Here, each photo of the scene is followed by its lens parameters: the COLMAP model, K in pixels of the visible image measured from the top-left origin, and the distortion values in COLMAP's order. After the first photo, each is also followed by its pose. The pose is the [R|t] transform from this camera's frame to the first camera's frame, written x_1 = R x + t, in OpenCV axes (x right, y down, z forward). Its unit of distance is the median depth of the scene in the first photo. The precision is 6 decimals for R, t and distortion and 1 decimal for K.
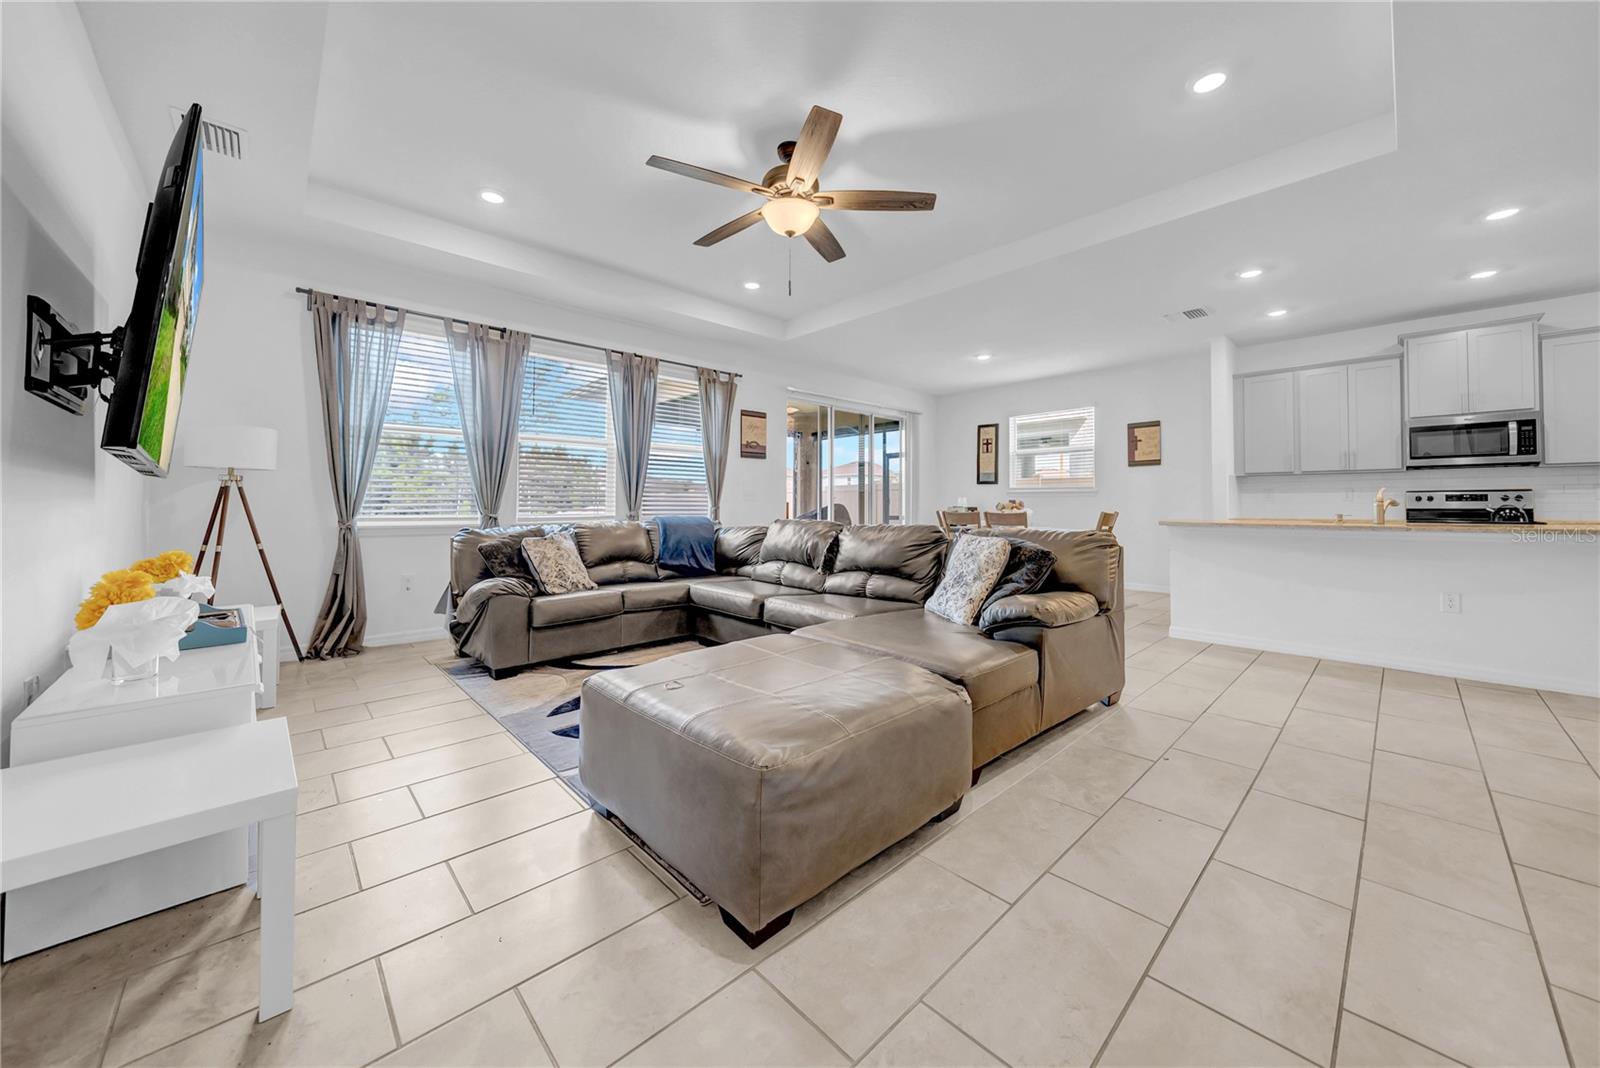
lens RADIAL K [[569.2, 0, 805.6], [0, 569.2, 496.2], [0, 0, 1]] dist [-0.003346, -0.000311]
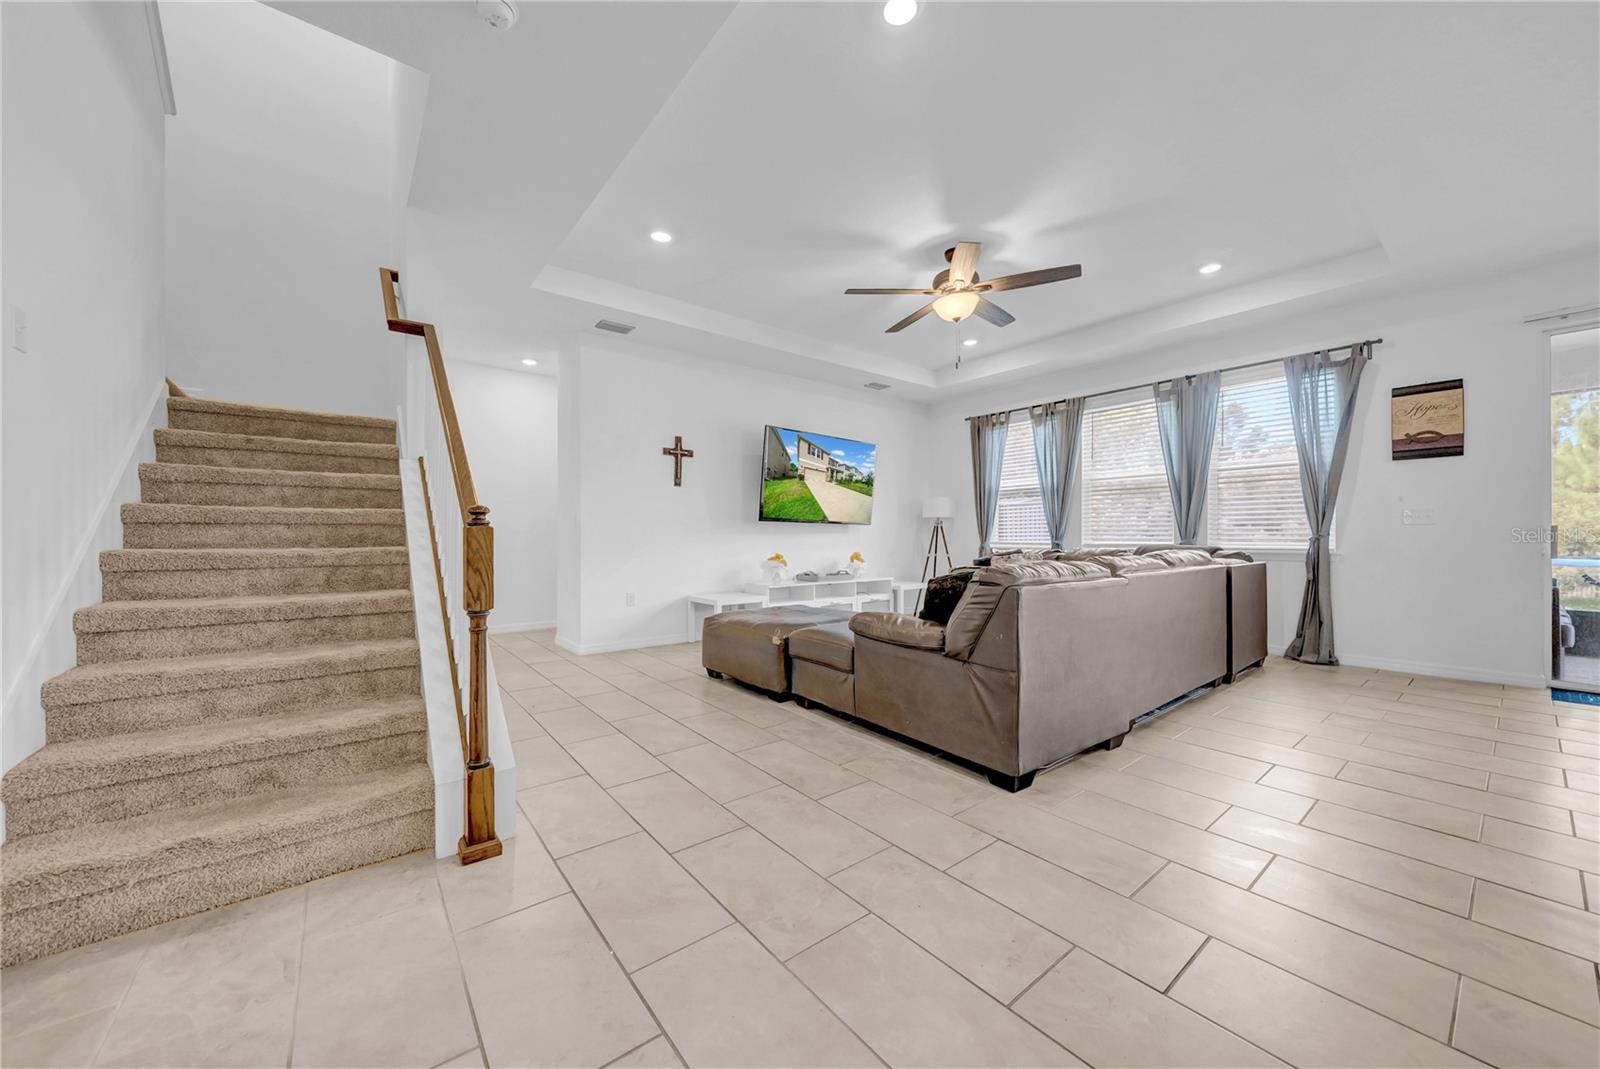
lens RADIAL K [[569.2, 0, 793.1], [0, 569.2, 532.5], [0, 0, 1]] dist [-0.003346, -0.000311]
pose [[-0.100177, -0.006809, -0.994946, 0.931343], [0.019628, 0.999768, -0.008818, 0.012115], [0.994776, -0.020412, -0.100020, 0.555625]]
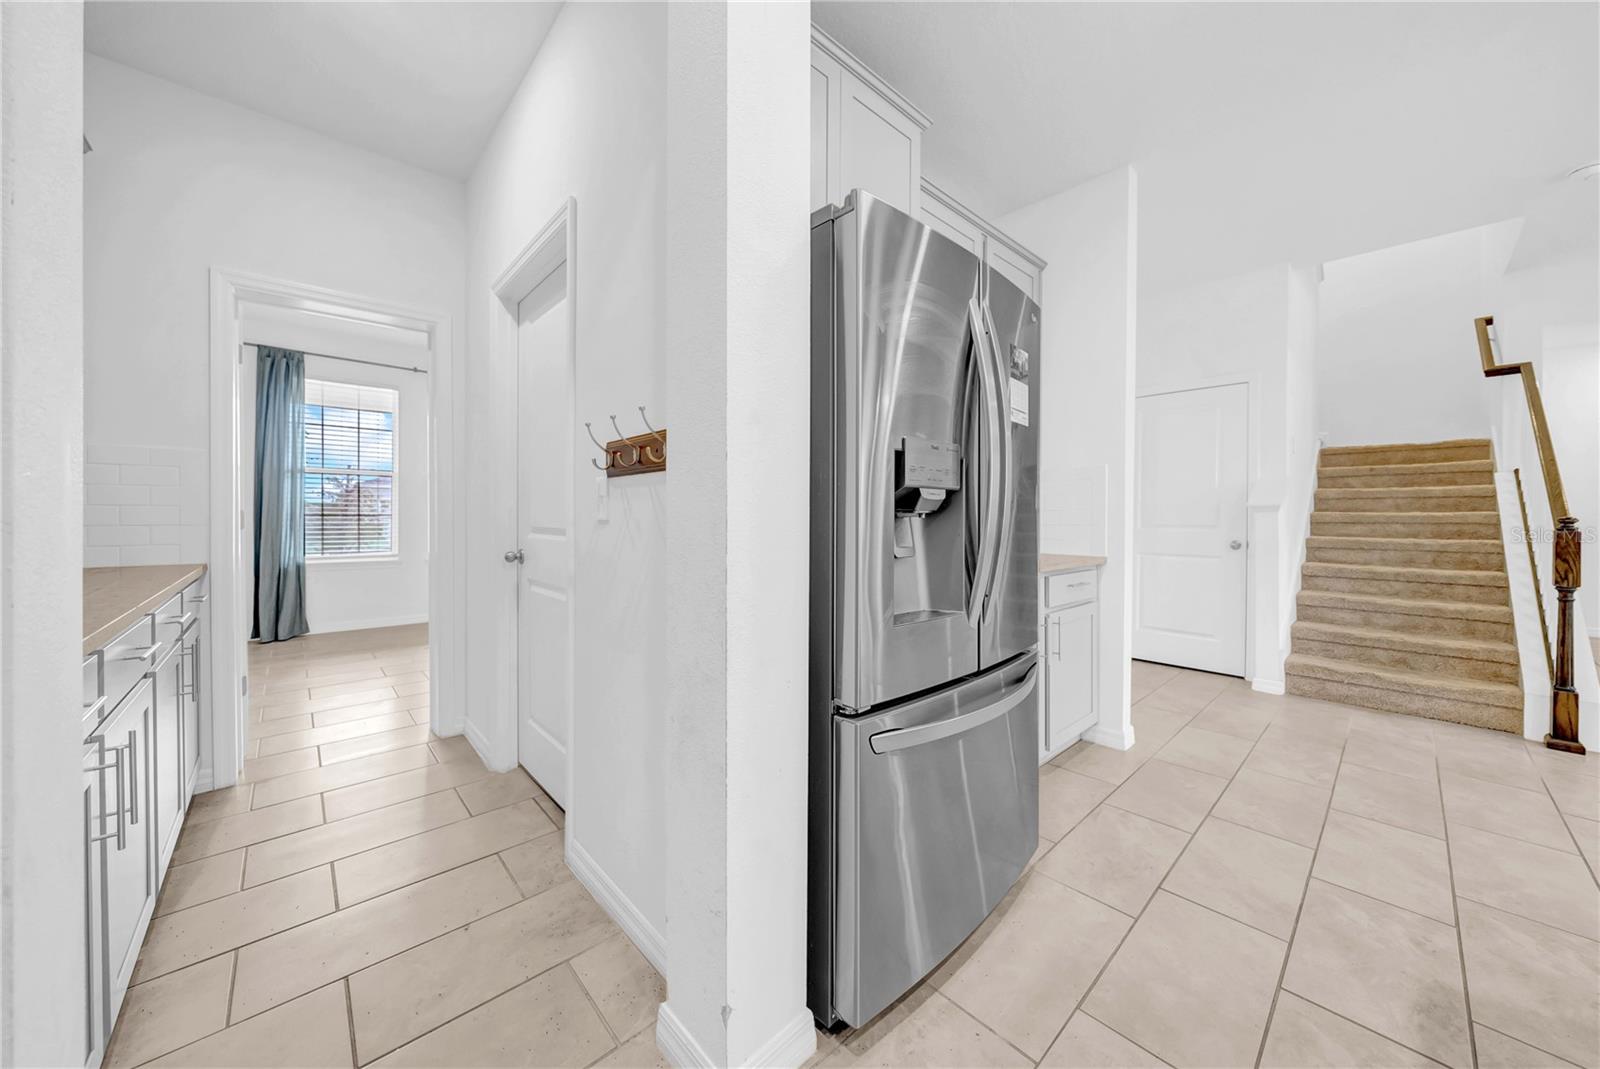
lens RADIAL K [[569.2, 0, 792.8], [0, 569.2, 522.9], [0, 0, 1]] dist [-0.003346, -0.000311]
pose [[-0.999860, -0.003950, 0.016257, 1.739890], [-0.004064, 0.999967, -0.007026, -0.012847], [-0.016229, -0.007091, -0.999843, 1.210258]]
